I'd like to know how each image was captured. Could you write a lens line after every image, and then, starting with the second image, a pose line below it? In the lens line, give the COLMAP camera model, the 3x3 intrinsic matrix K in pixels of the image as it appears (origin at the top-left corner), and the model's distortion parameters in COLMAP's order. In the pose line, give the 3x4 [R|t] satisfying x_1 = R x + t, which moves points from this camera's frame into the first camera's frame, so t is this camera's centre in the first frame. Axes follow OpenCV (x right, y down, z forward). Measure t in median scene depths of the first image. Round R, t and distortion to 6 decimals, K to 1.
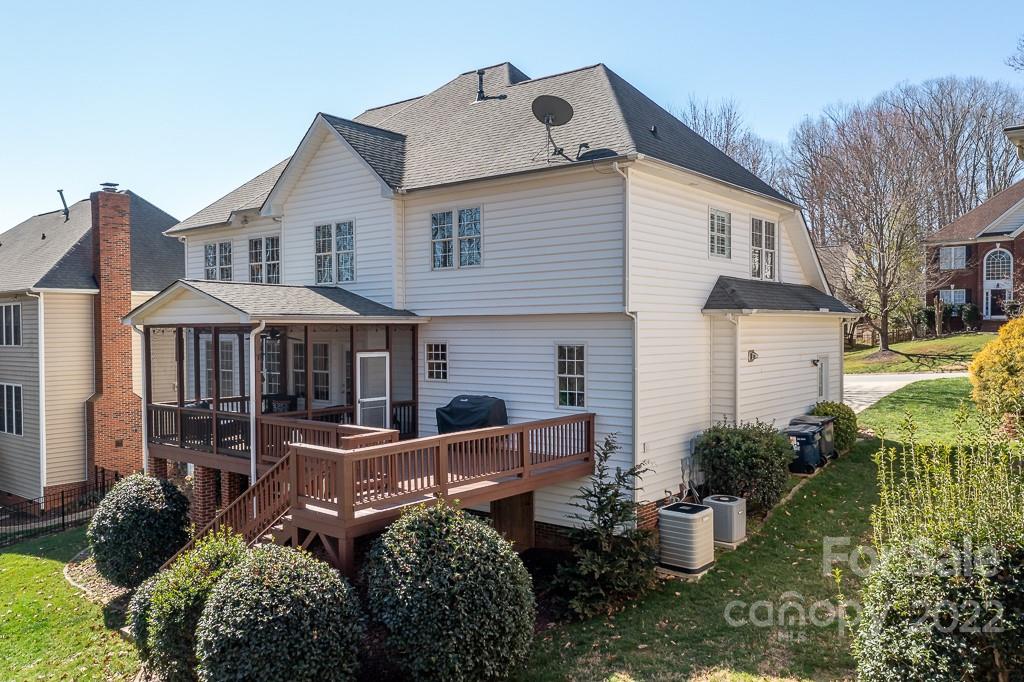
lens RADIAL K [[806.2, 0, 511.7], [0, 806.2, 342.0], [0, 0, 1]] dist [-0.004495, 0.033412]
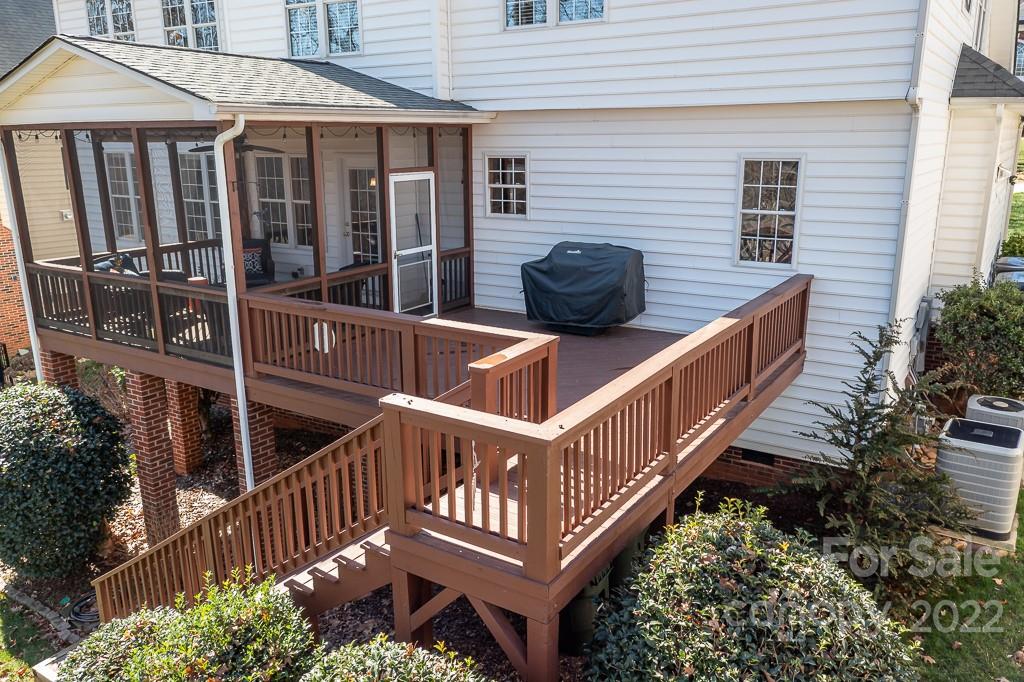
lens RADIAL K [[806.2, 0, 511.2], [0, 806.2, 337.1], [0, 0, 1]] dist [-0.004495, 0.033412]
pose [[0.993674, -0.029639, 0.108324, -0.170266], [0.004244, 0.973768, 0.227502, -0.004339], [-0.112225, -0.225603, 0.967734, 0.388534]]
